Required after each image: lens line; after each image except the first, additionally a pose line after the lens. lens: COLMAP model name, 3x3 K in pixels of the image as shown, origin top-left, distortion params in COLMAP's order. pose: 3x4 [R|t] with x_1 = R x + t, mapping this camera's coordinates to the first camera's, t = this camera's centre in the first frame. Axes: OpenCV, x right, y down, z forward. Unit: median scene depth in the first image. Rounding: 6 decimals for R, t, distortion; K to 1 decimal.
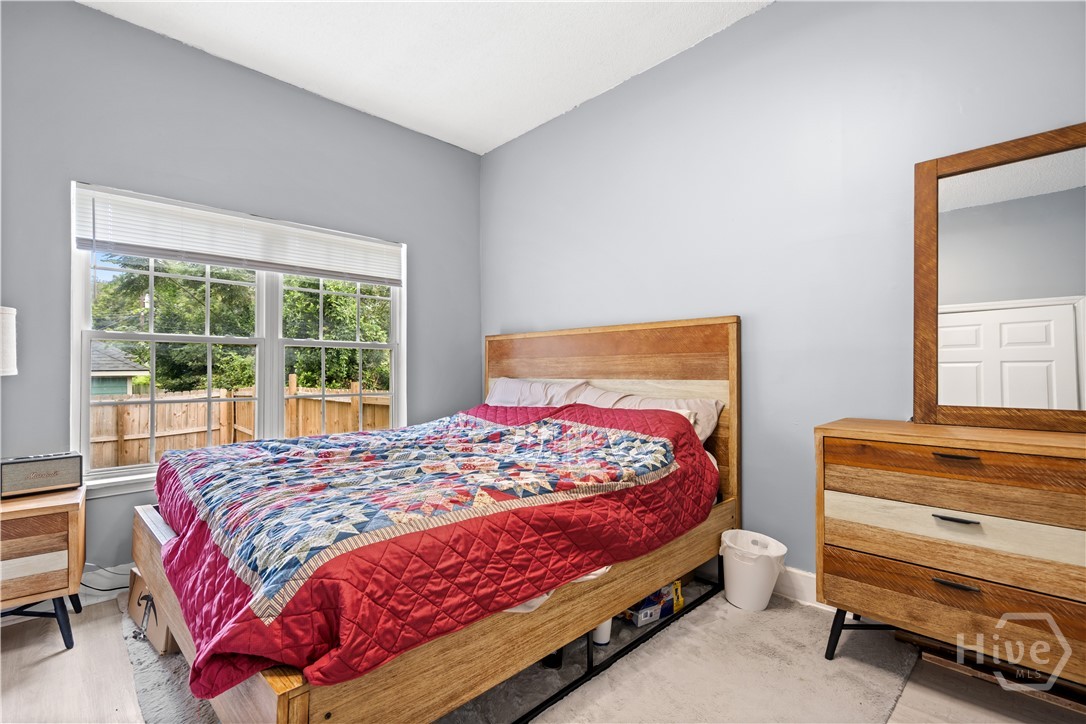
lens RADIAL K [[493.0, 0, 534.7], [0, 493.0, 361.3], [0, 0, 1]] dist [-0.001981, -0.000301]
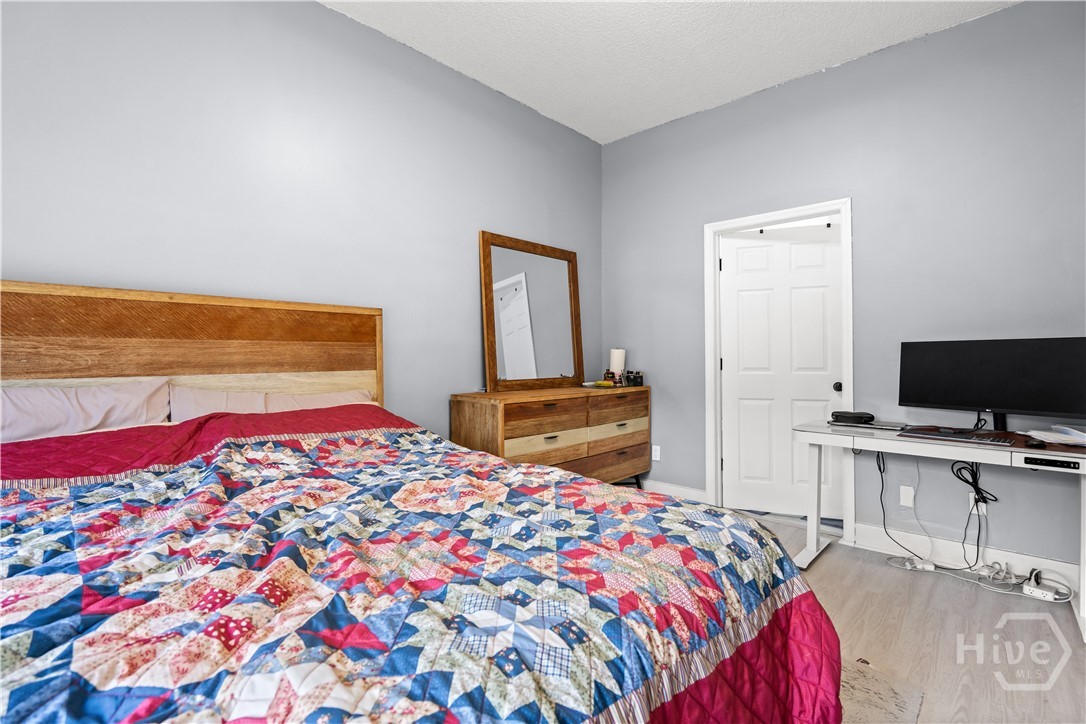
lens RADIAL K [[493.0, 0, 543.4], [0, 493.0, 359.2], [0, 0, 1]] dist [-0.001981, -0.000301]
pose [[-0.043118, 0.003027, 0.999065, -0.717449], [-0.011684, 0.999925, -0.003534, 0.016237], [-0.999002, -0.011826, -0.043079, 0.751722]]
